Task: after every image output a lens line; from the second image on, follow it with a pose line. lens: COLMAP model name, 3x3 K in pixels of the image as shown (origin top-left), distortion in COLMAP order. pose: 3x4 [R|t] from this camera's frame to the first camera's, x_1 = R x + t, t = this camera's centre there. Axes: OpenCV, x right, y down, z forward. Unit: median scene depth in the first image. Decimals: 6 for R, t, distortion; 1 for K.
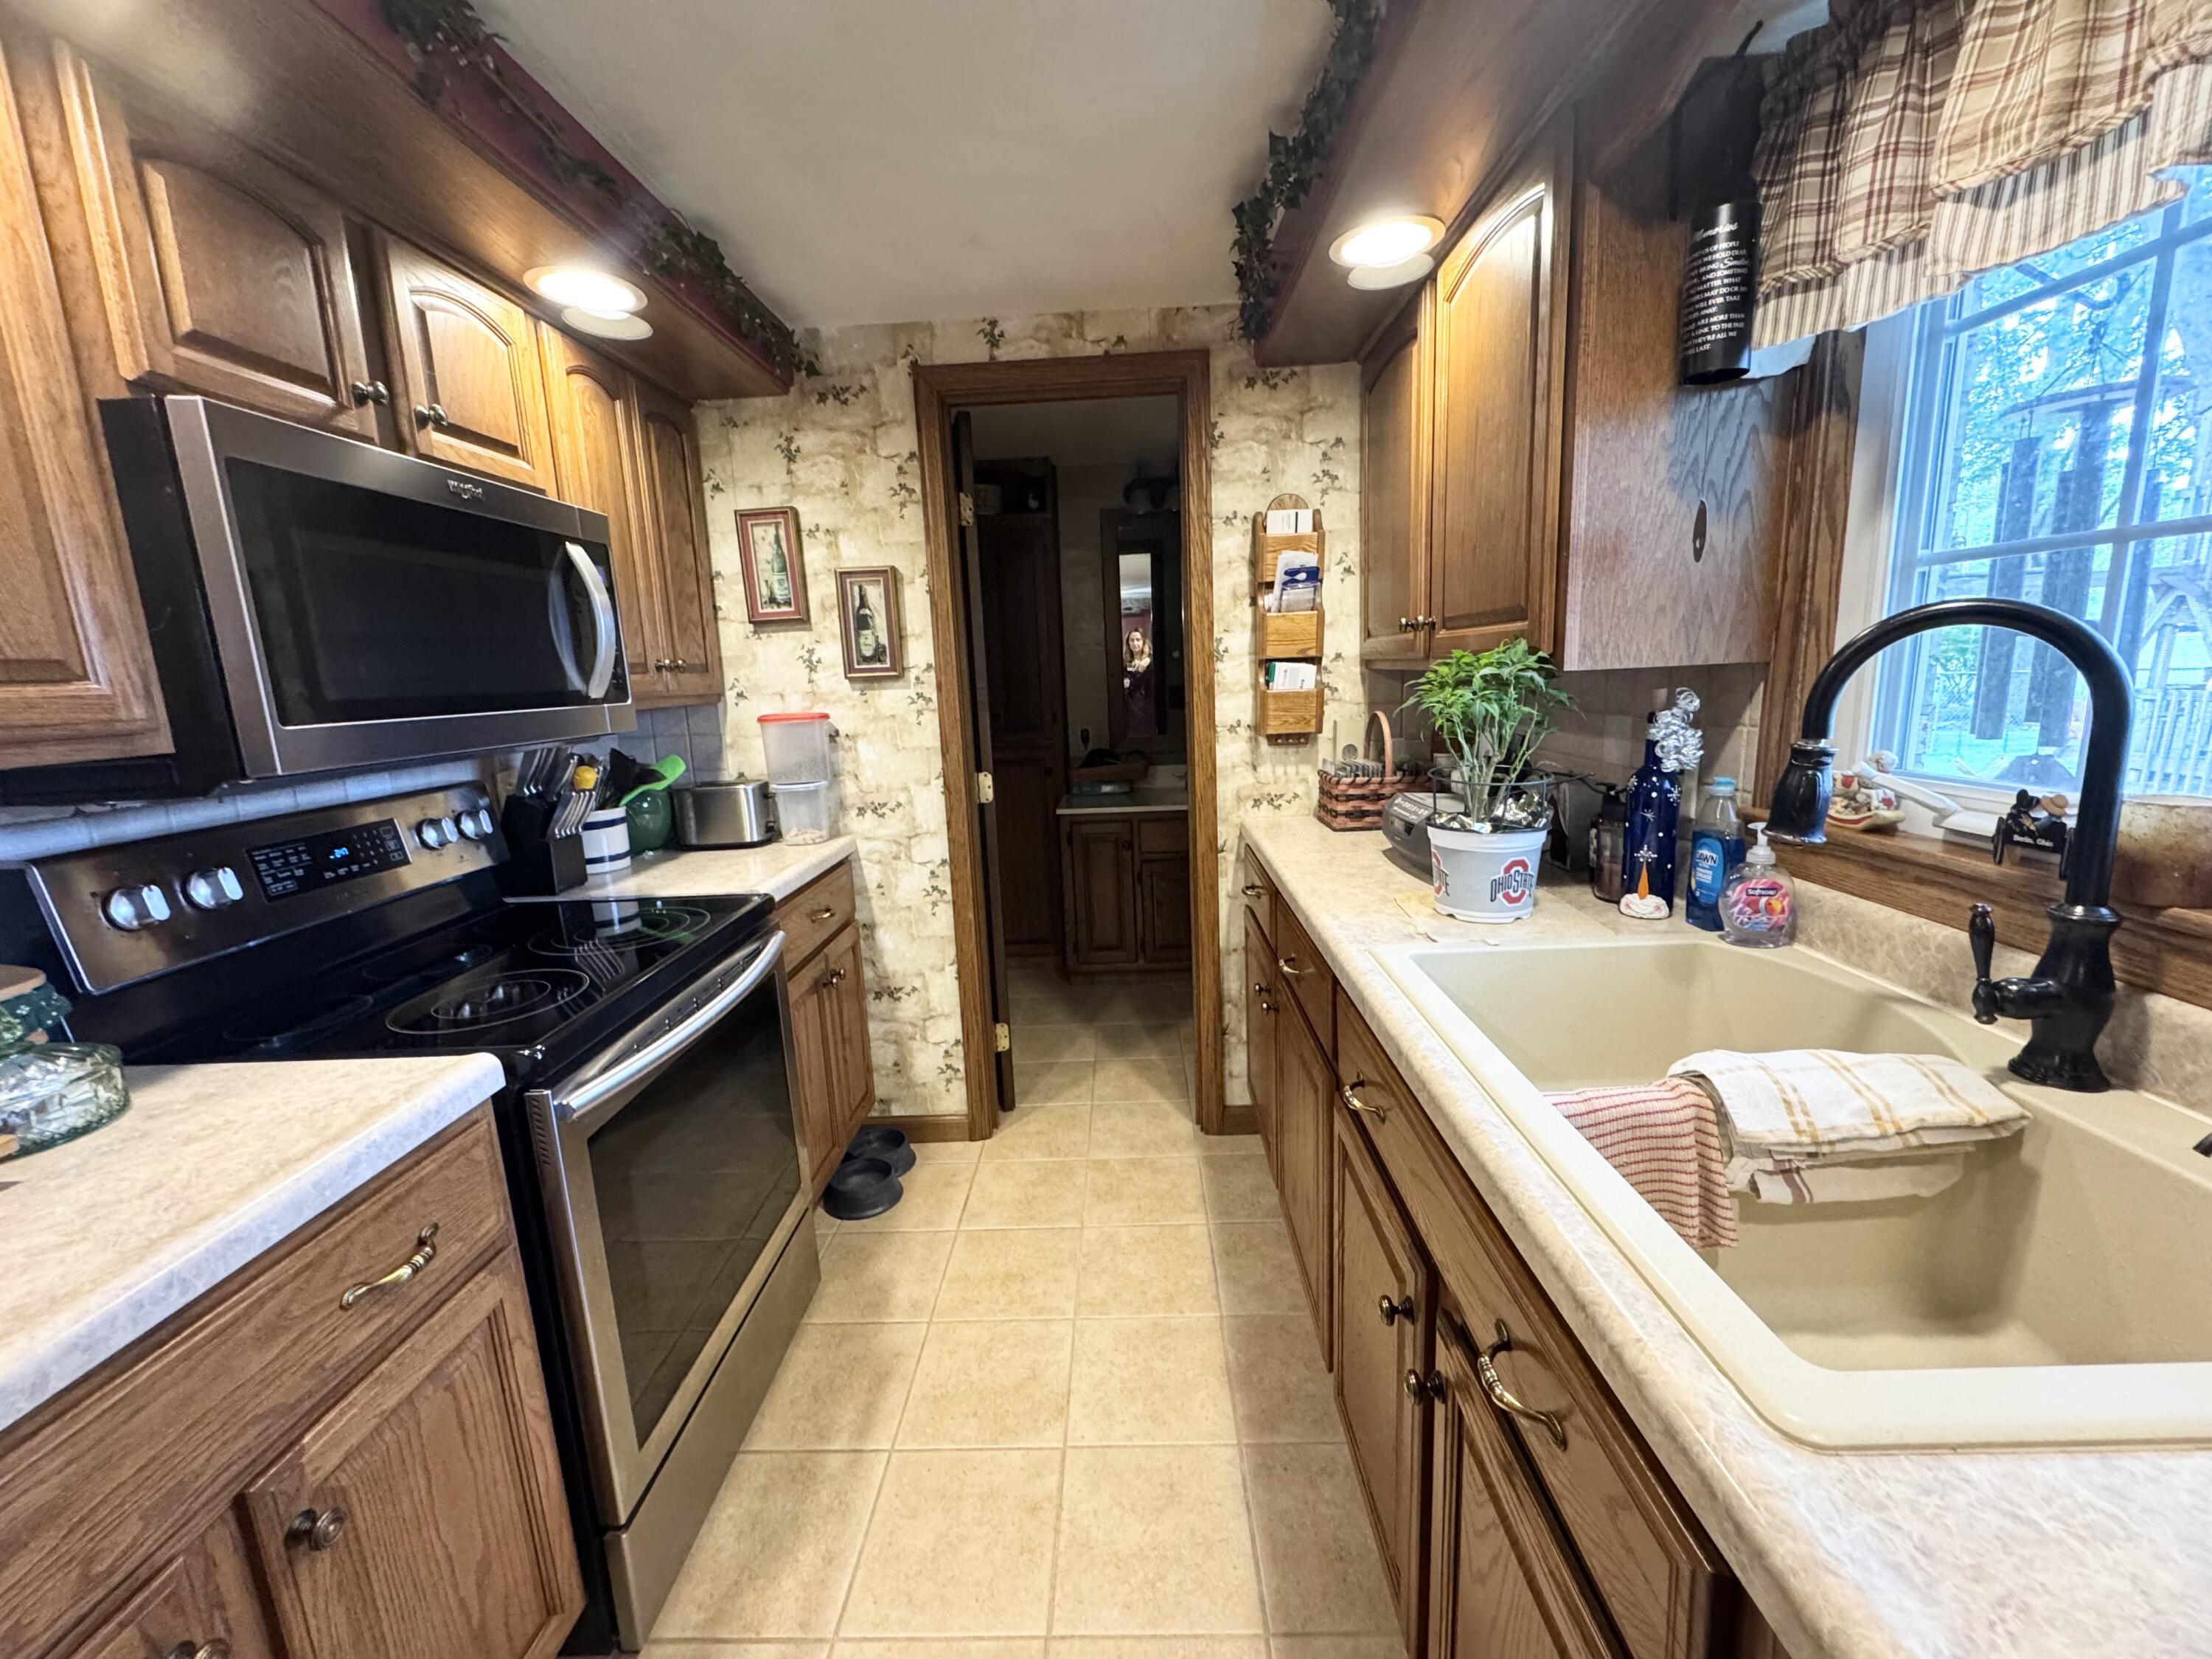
lens RADIAL K [[880.2, 0, 1103.6], [0, 880.2, 825.5], [0, 0, 1]] dist [-0.002624, 0.000130]
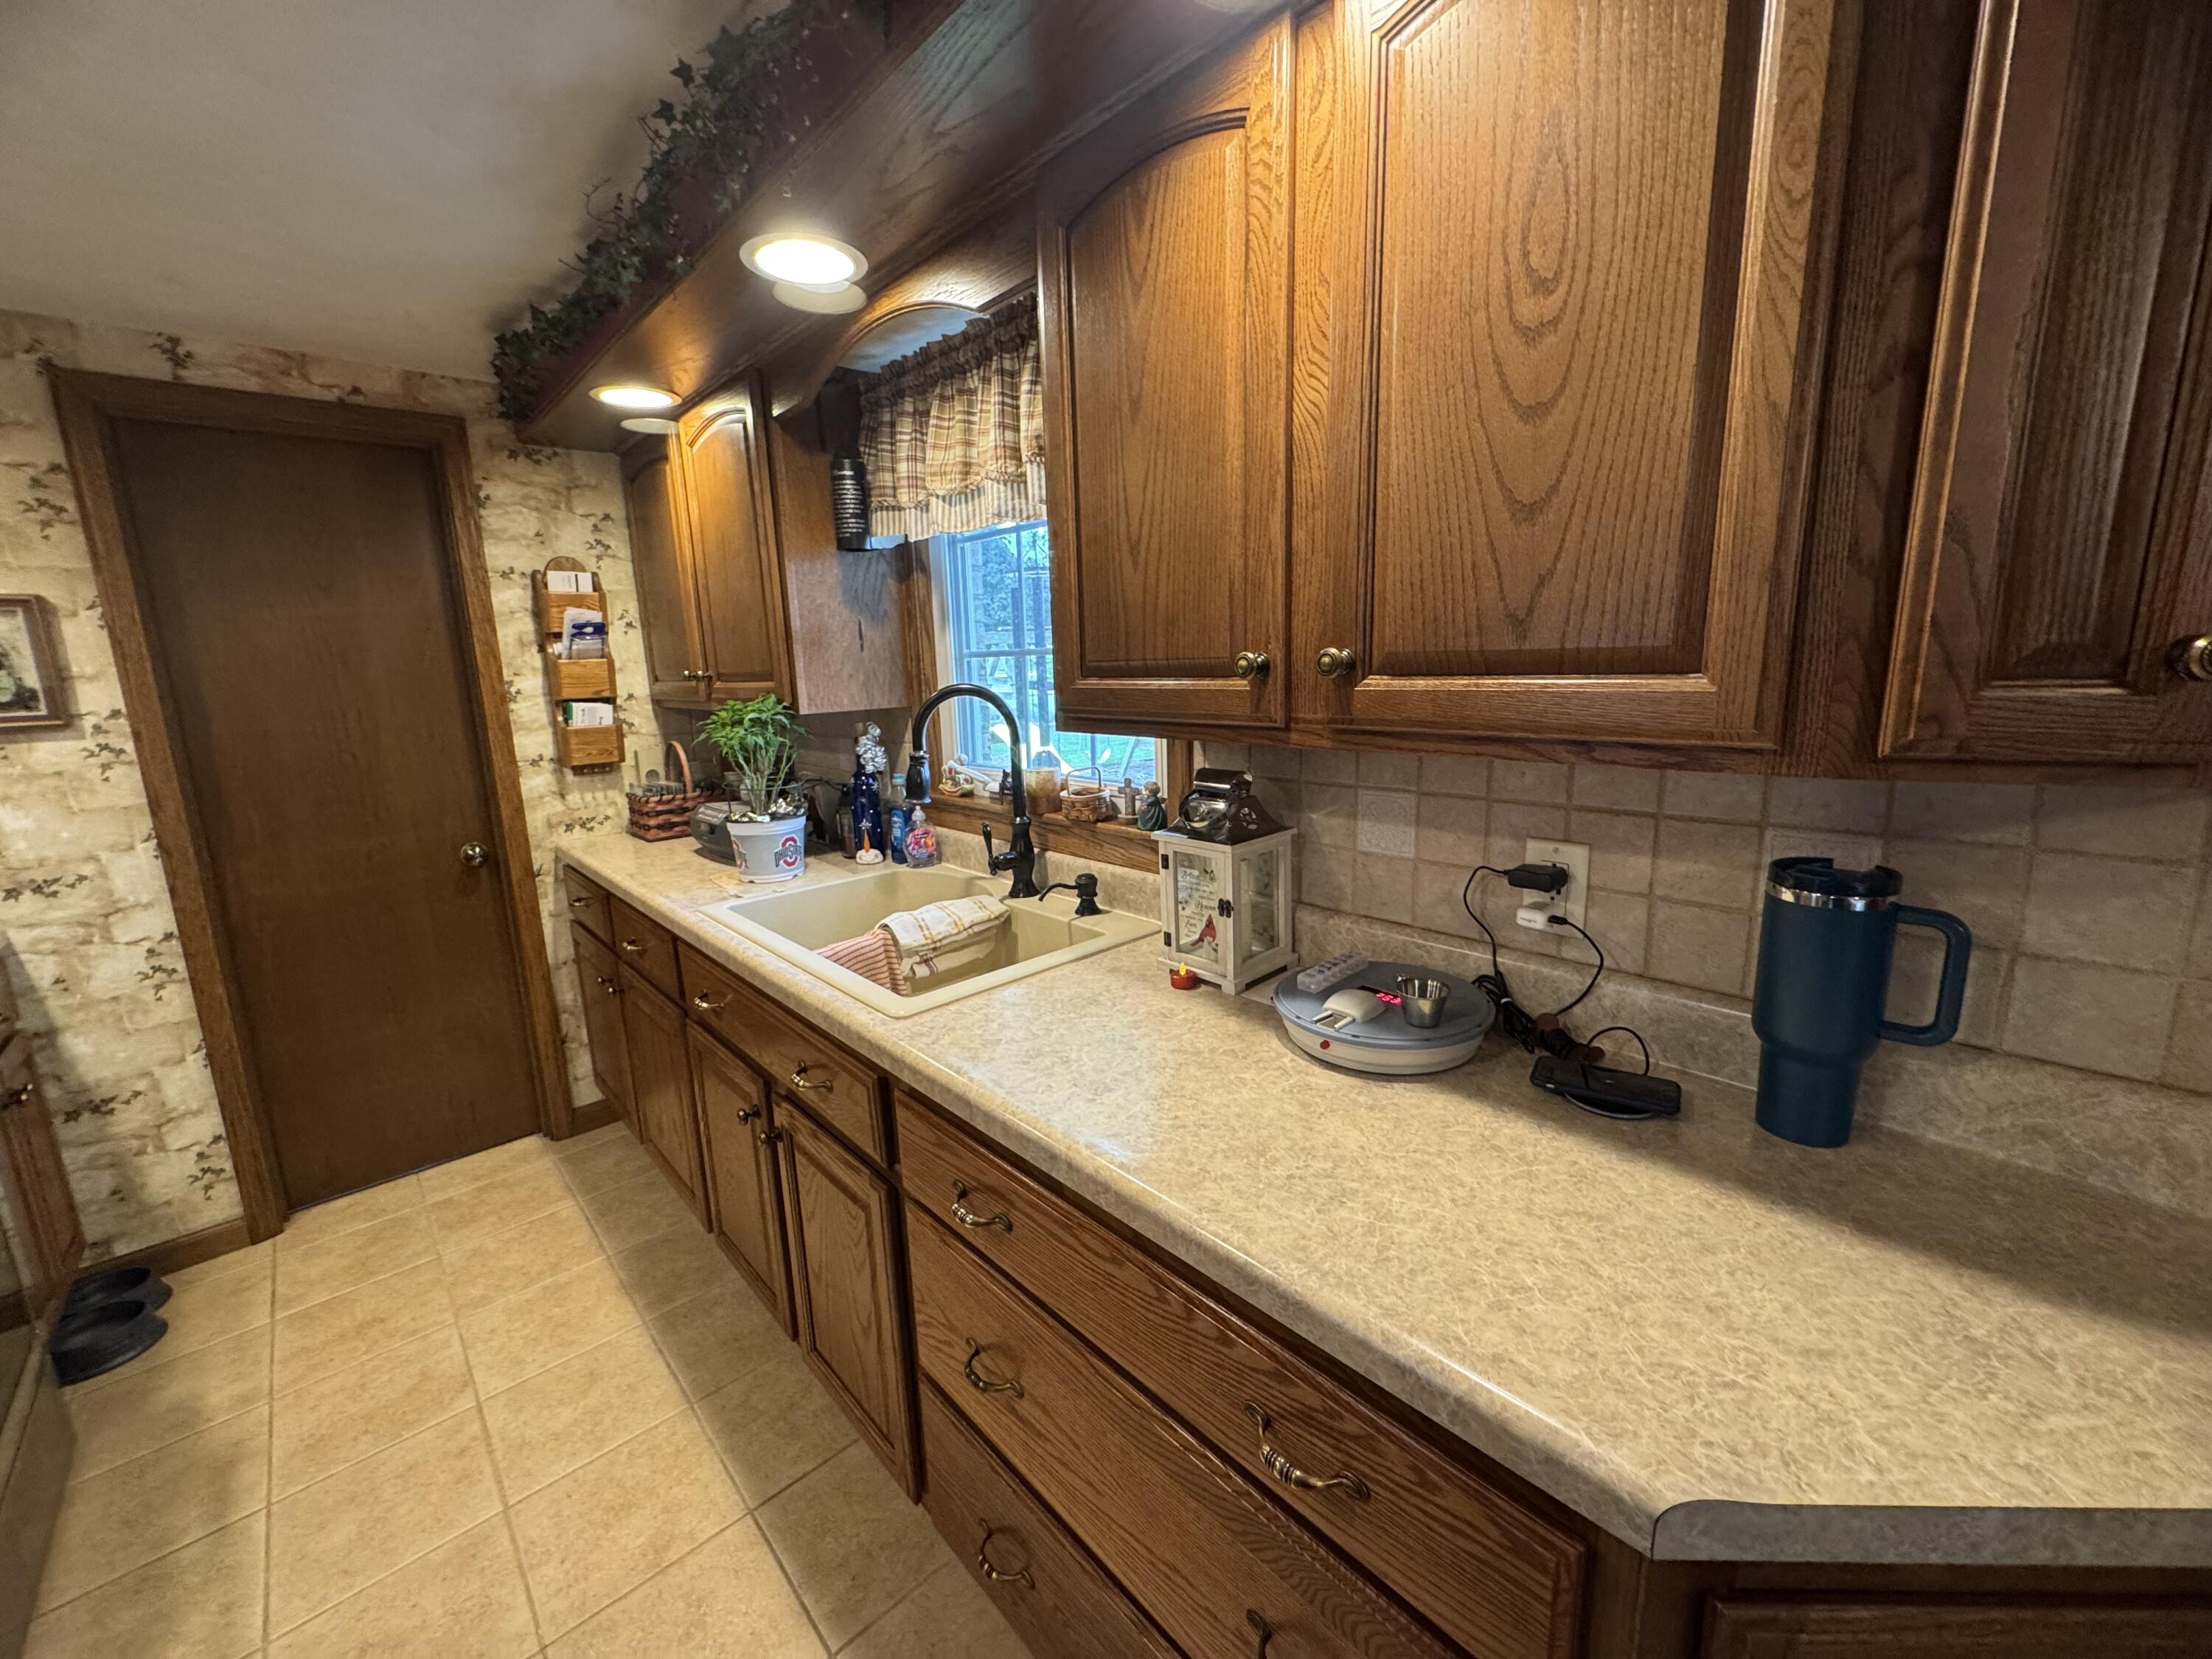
lens RADIAL K [[880.2, 0, 1103.6], [0, 880.2, 825.5], [0, 0, 1]] dist [-0.002624, 0.000130]
pose [[0.718999, -0.111143, 0.686067, -0.111711], [0.125206, 0.991694, 0.029437, 0.025795], [-0.683640, 0.064735, 0.726942, -0.296108]]
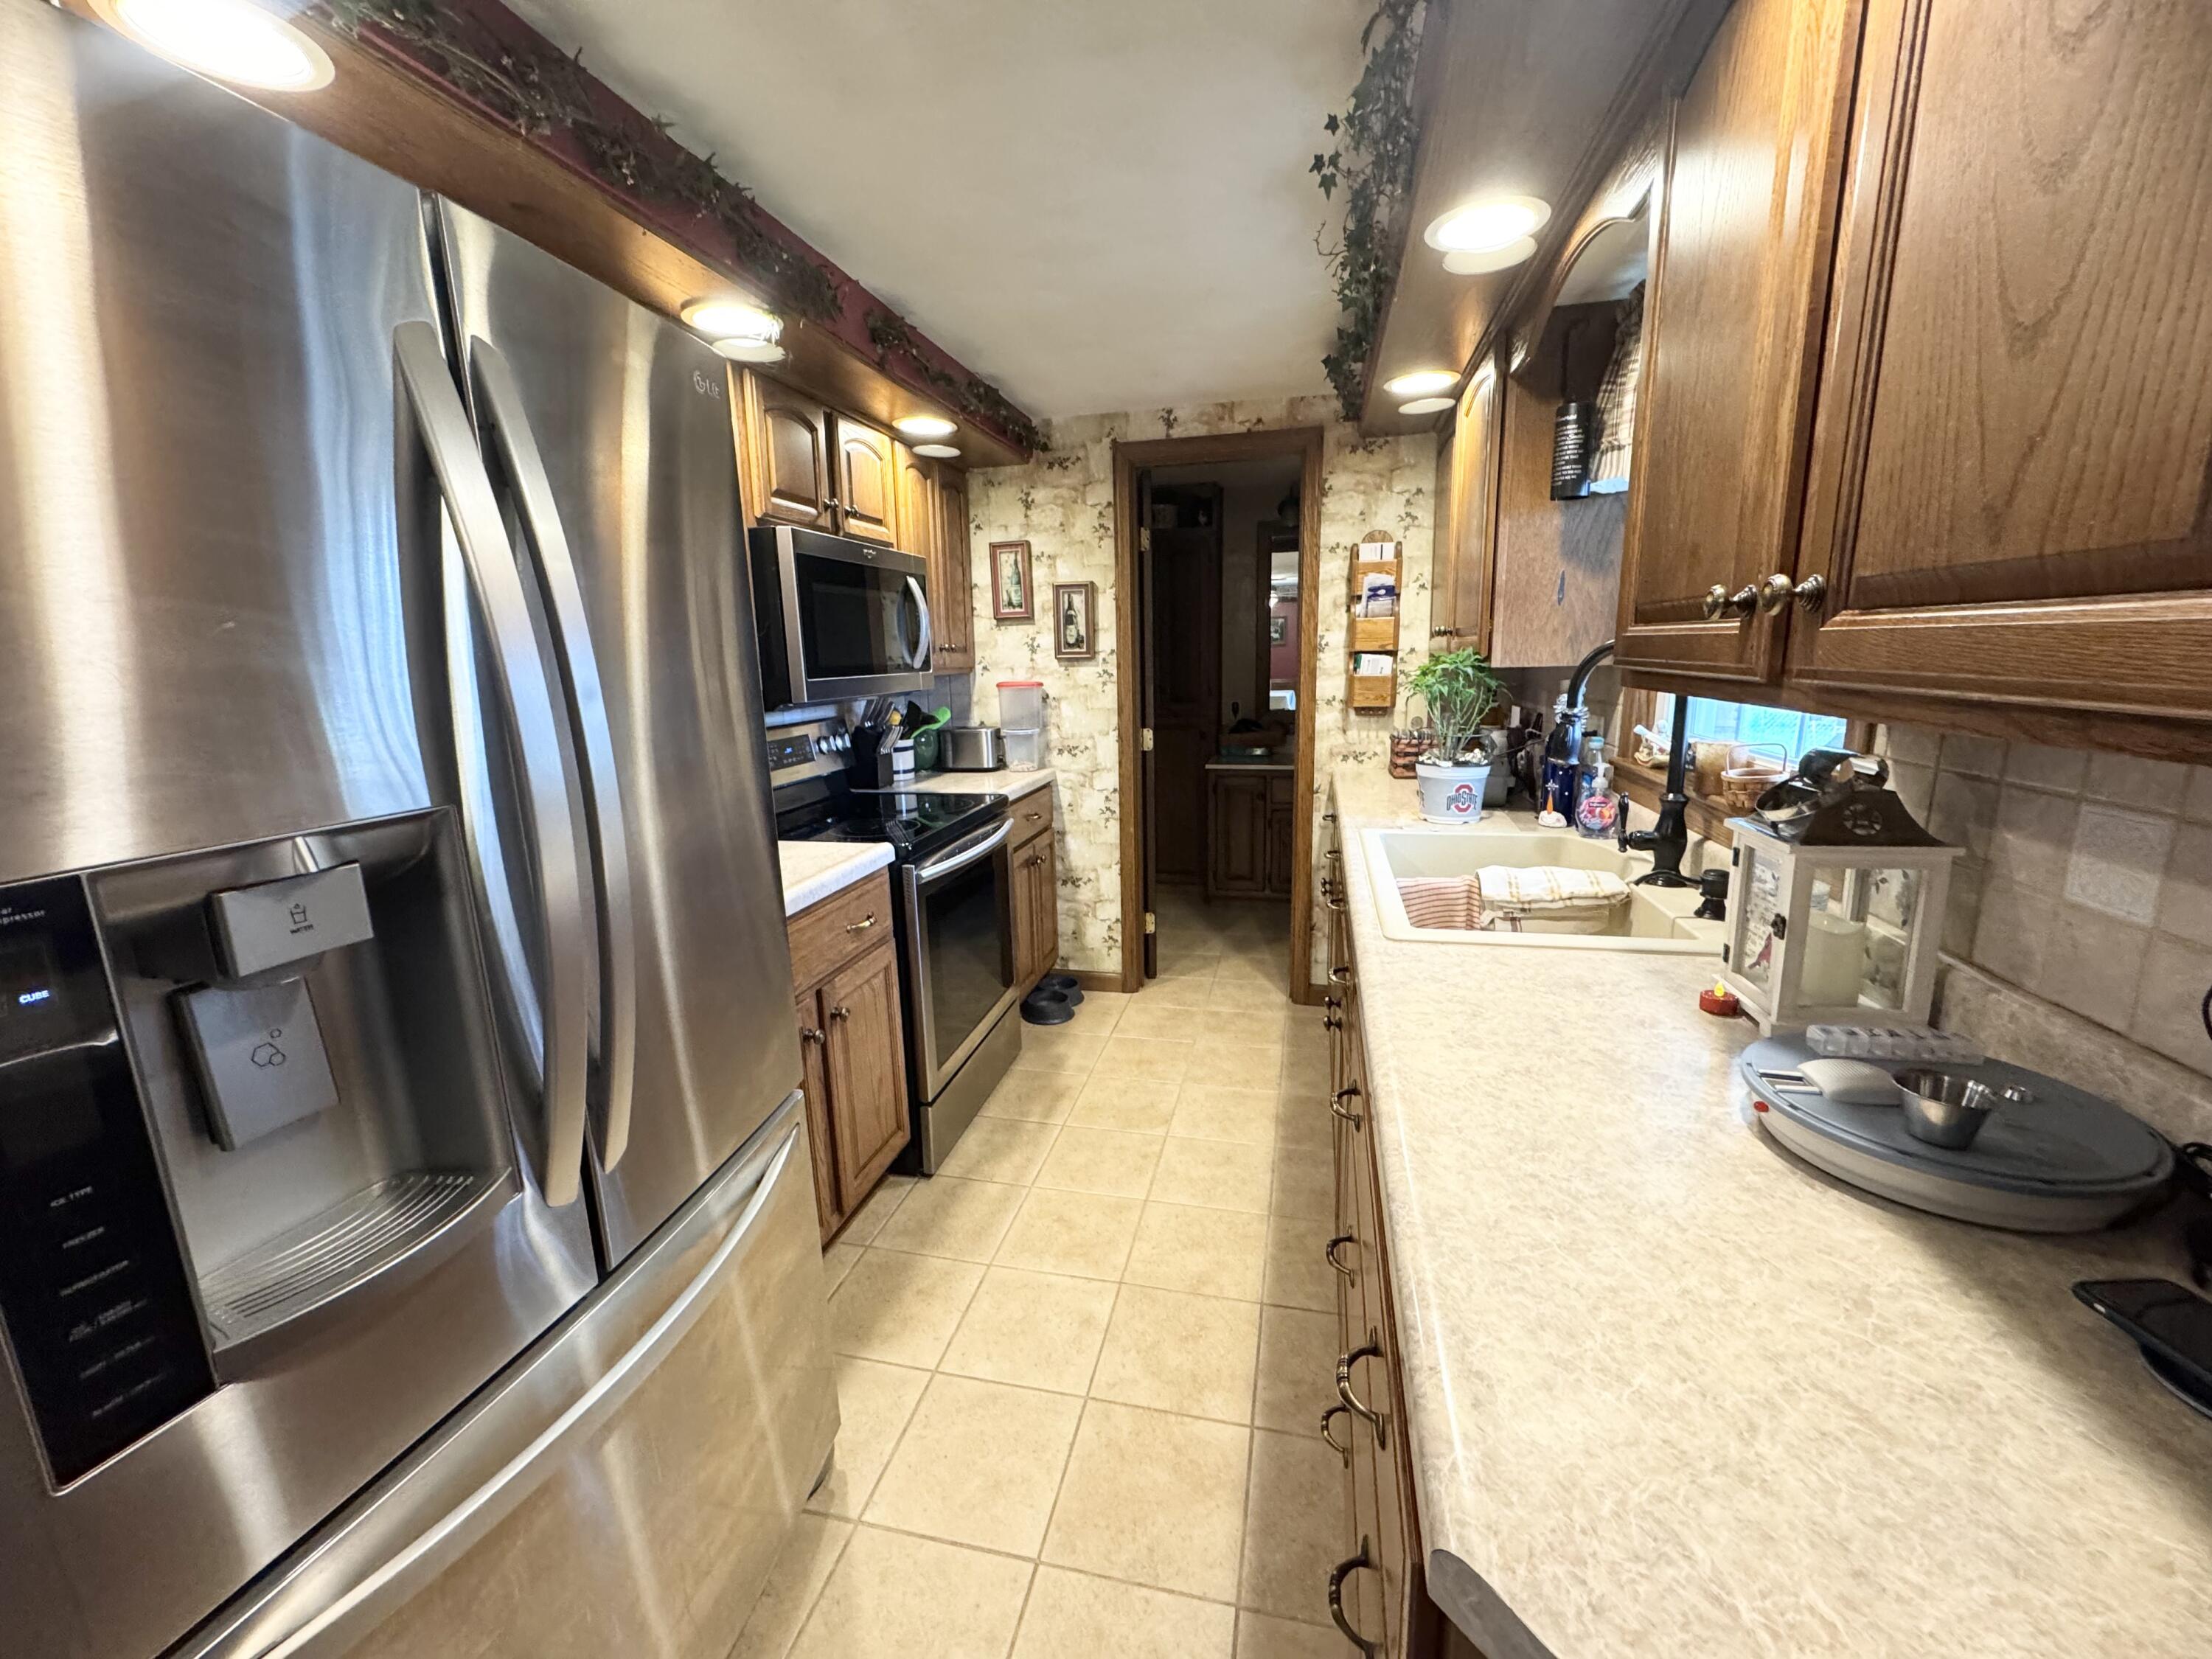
lens RADIAL K [[876.2, 0, 1100.4], [0, 876.2, 826.1], [0, 0, 1]] dist [-0.001886, 0.000011]
pose [[0.978205, 0.060809, -0.198537, 0.087157], [-0.055533, 0.997943, 0.032041, 0.061422], [0.200077, -0.020317, 0.979570, -0.428413]]
